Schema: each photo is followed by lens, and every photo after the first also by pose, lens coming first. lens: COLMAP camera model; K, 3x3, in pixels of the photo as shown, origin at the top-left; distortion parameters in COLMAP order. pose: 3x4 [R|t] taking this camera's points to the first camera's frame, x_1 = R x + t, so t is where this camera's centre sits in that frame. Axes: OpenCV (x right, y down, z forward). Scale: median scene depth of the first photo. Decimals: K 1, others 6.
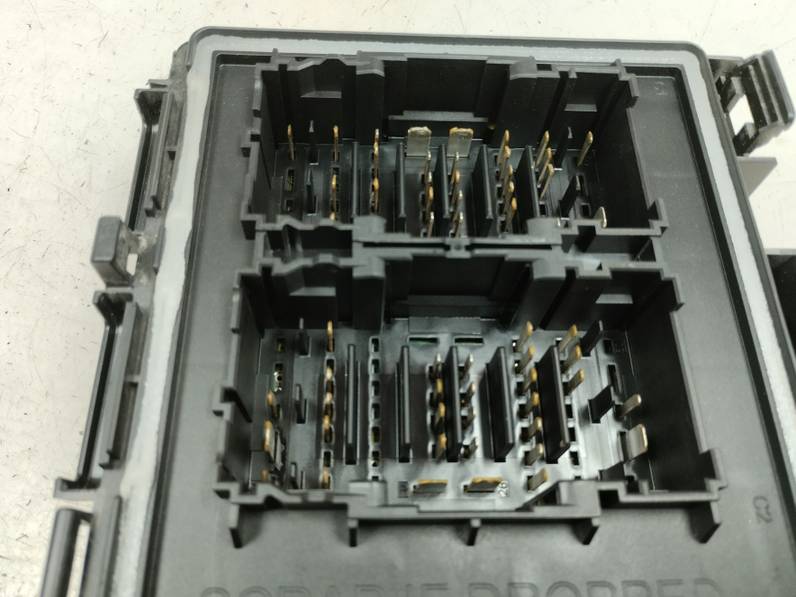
lens RADIAL K [[686.9, 0, 398.0], [0, 686.9, 298.5], [0, 0, 1]] dist [0.068670, -0.133000]
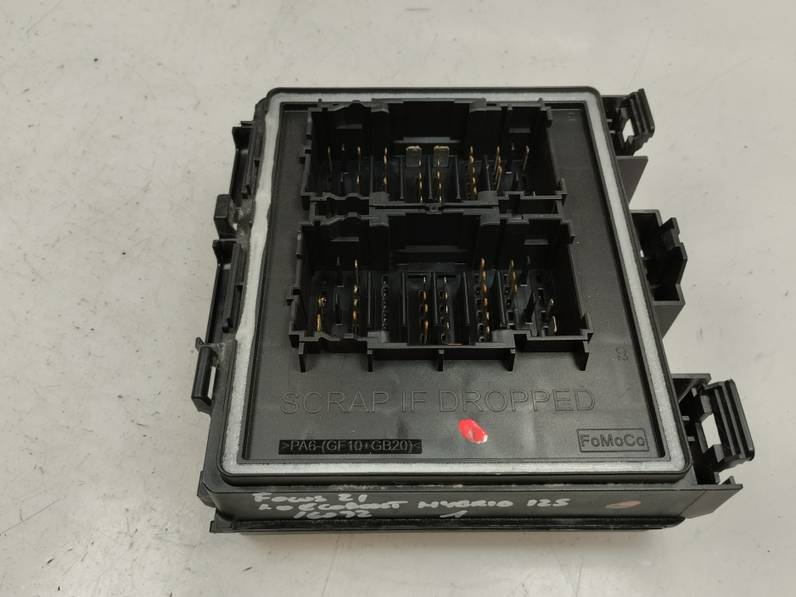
lens RADIAL K [[686.9, 0, 398.0], [0, 686.9, 298.5], [0, 0, 1]] dist [0.068670, -0.133000]
pose [[0.998805, -0.023096, -0.043062, 0.060425], [0.018067, 0.993348, -0.113722, 0.286476], [0.045402, 0.112808, 0.992579, -0.528704]]
